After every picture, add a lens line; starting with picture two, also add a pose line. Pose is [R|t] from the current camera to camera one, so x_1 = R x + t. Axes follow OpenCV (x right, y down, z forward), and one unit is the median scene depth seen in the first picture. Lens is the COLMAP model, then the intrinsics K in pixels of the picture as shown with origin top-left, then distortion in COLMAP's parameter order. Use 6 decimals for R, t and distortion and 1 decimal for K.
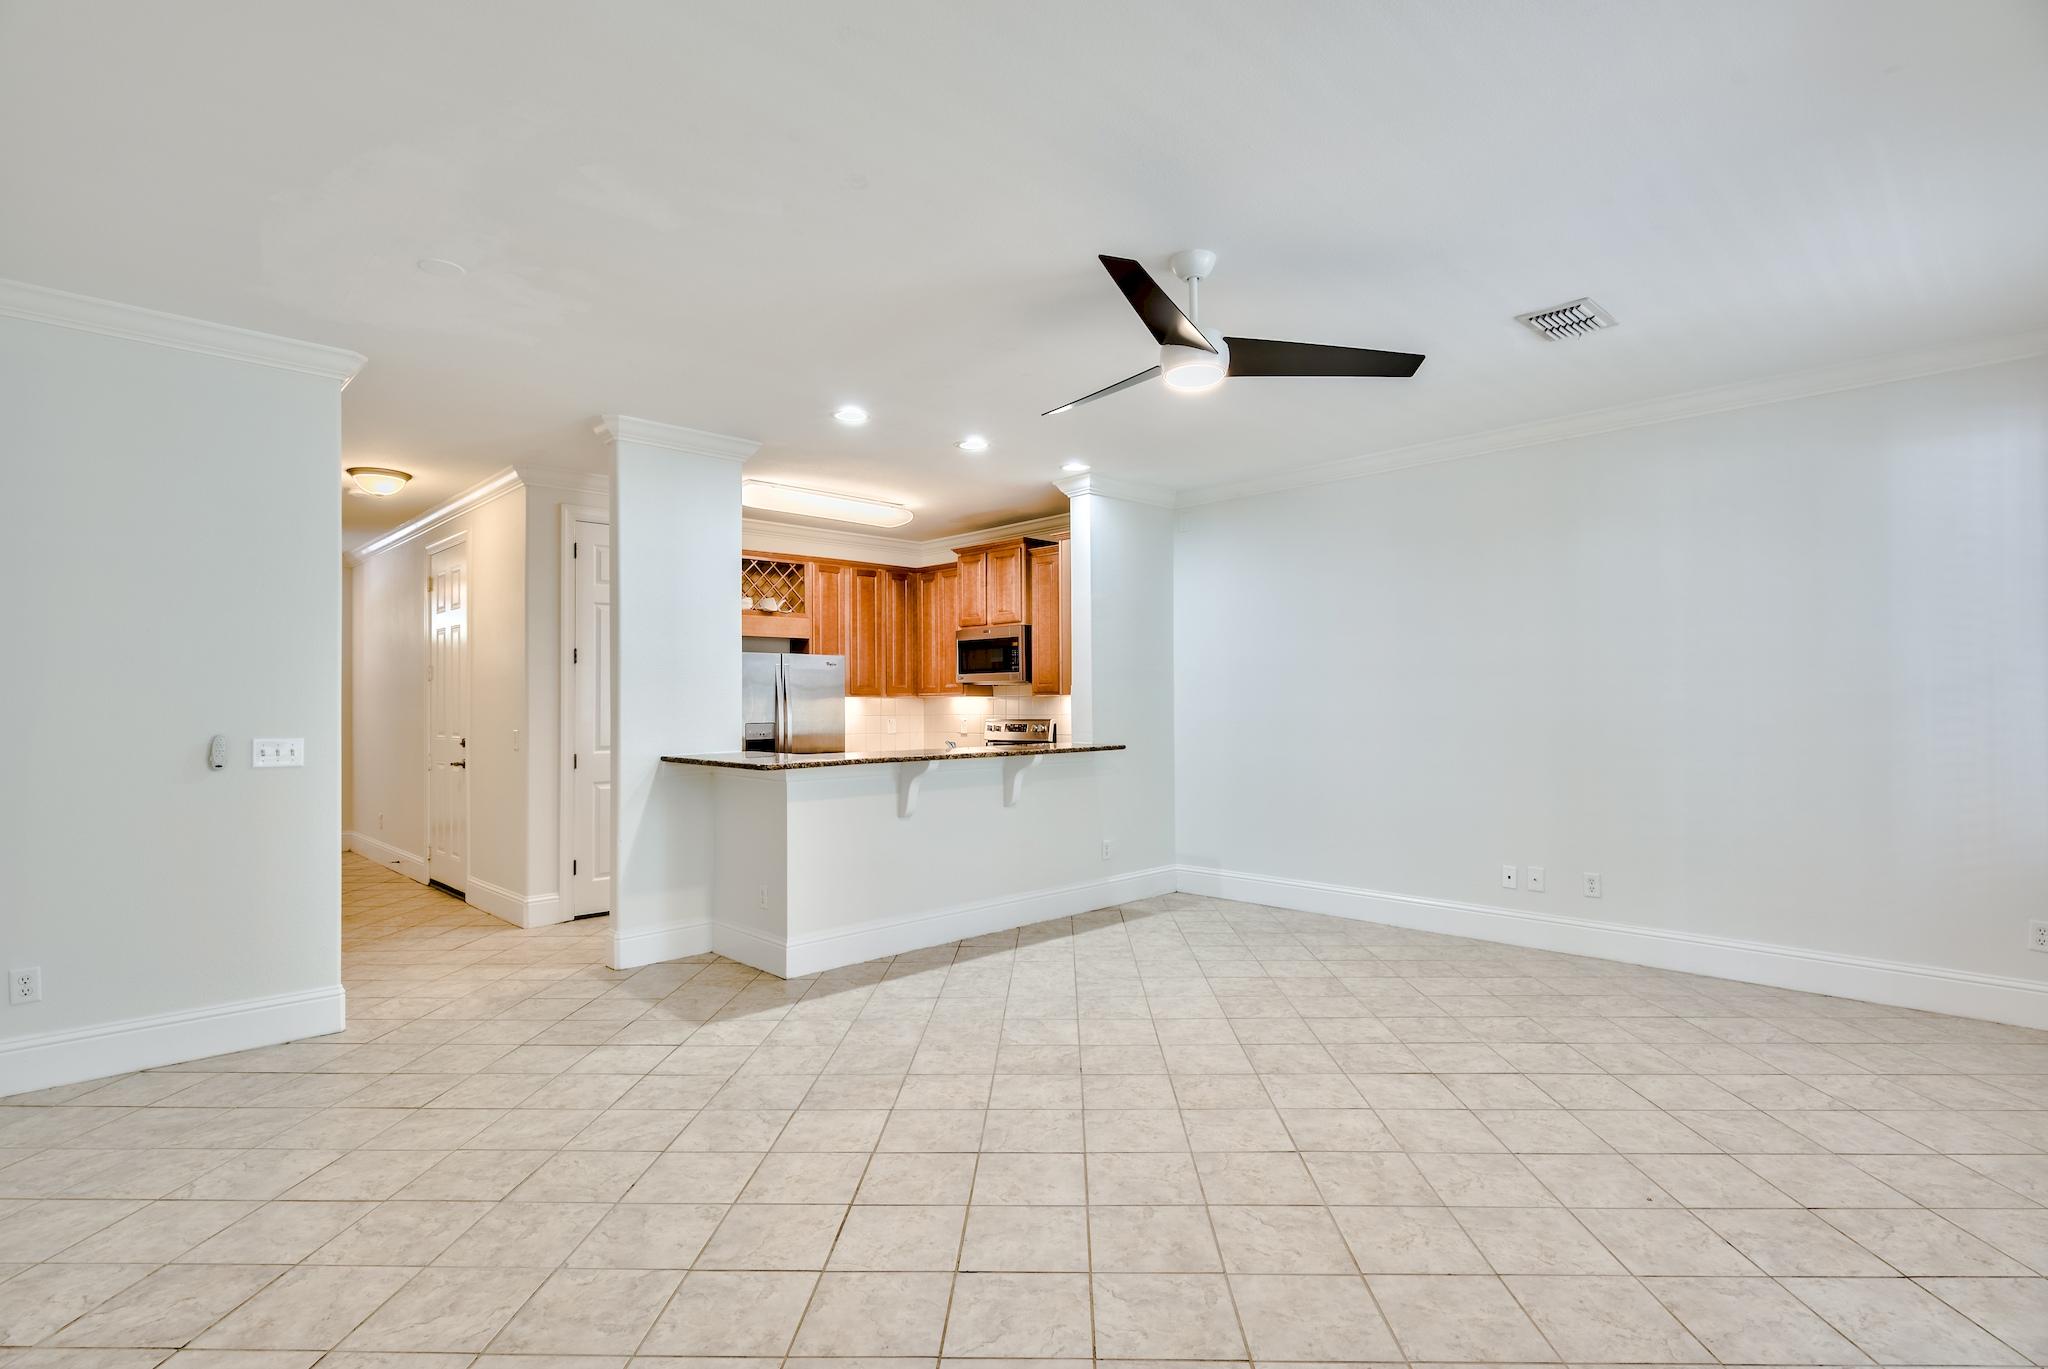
lens RADIAL K [[999.9, 0, 1039.5], [0, 999.9, 690.3], [0, 0, 1]] dist [-0.004284, -0.000103]
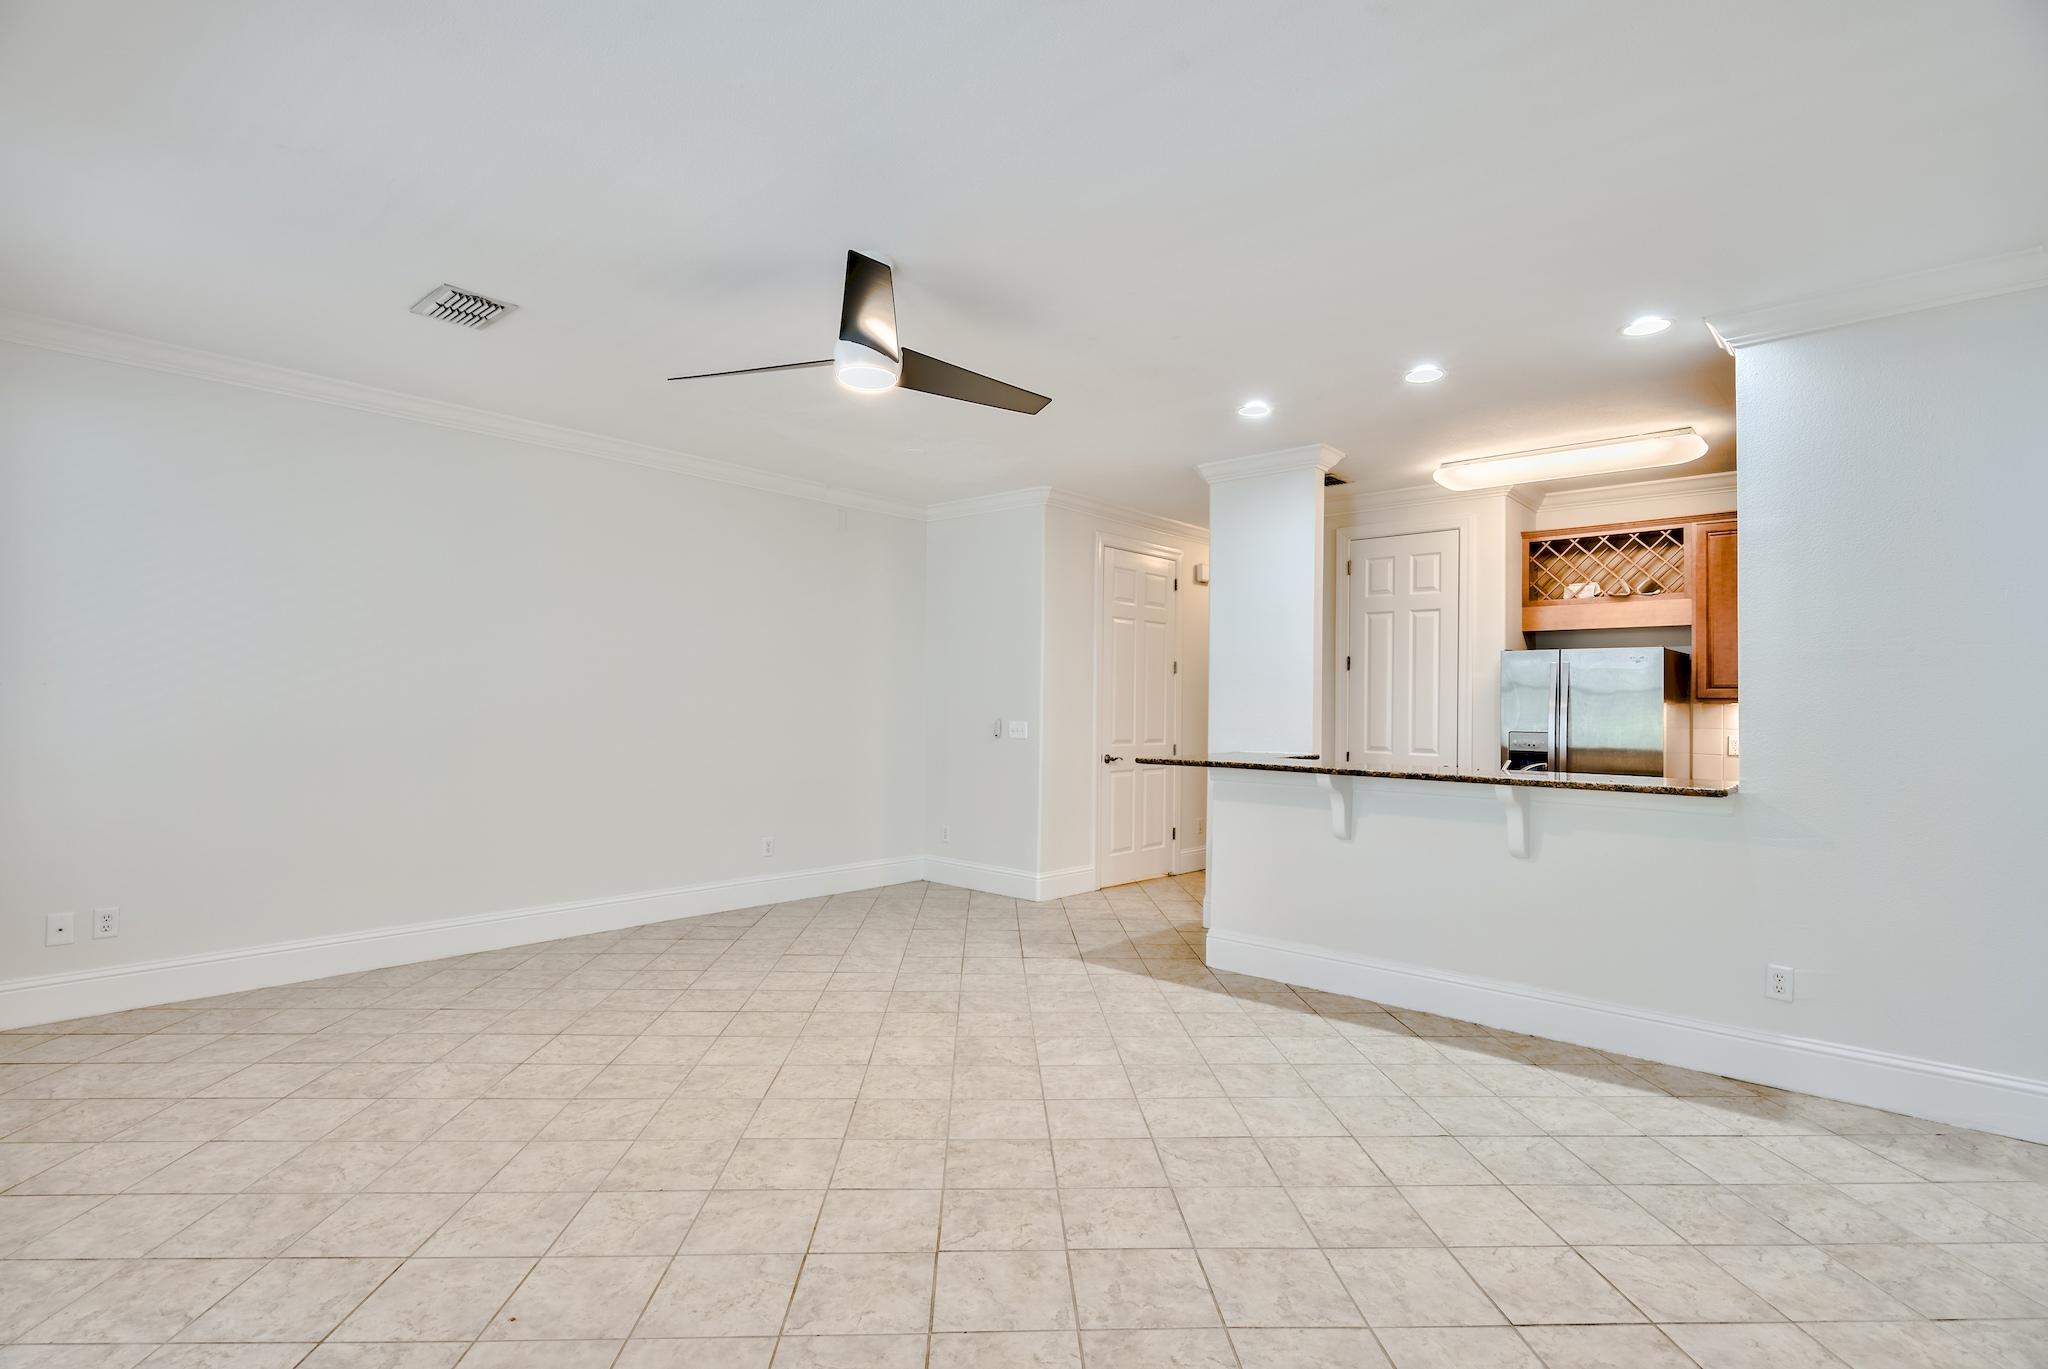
lens RADIAL K [[999.9, 0, 1039.5], [0, 999.9, 690.3], [0, 0, 1]] dist [-0.004284, -0.000103]
pose [[0.064100, -0.006142, -0.997925, 0.962176], [-0.000225, 0.999981, -0.006169, 0.004275], [0.997943, 0.000620, 0.064097, 0.913284]]
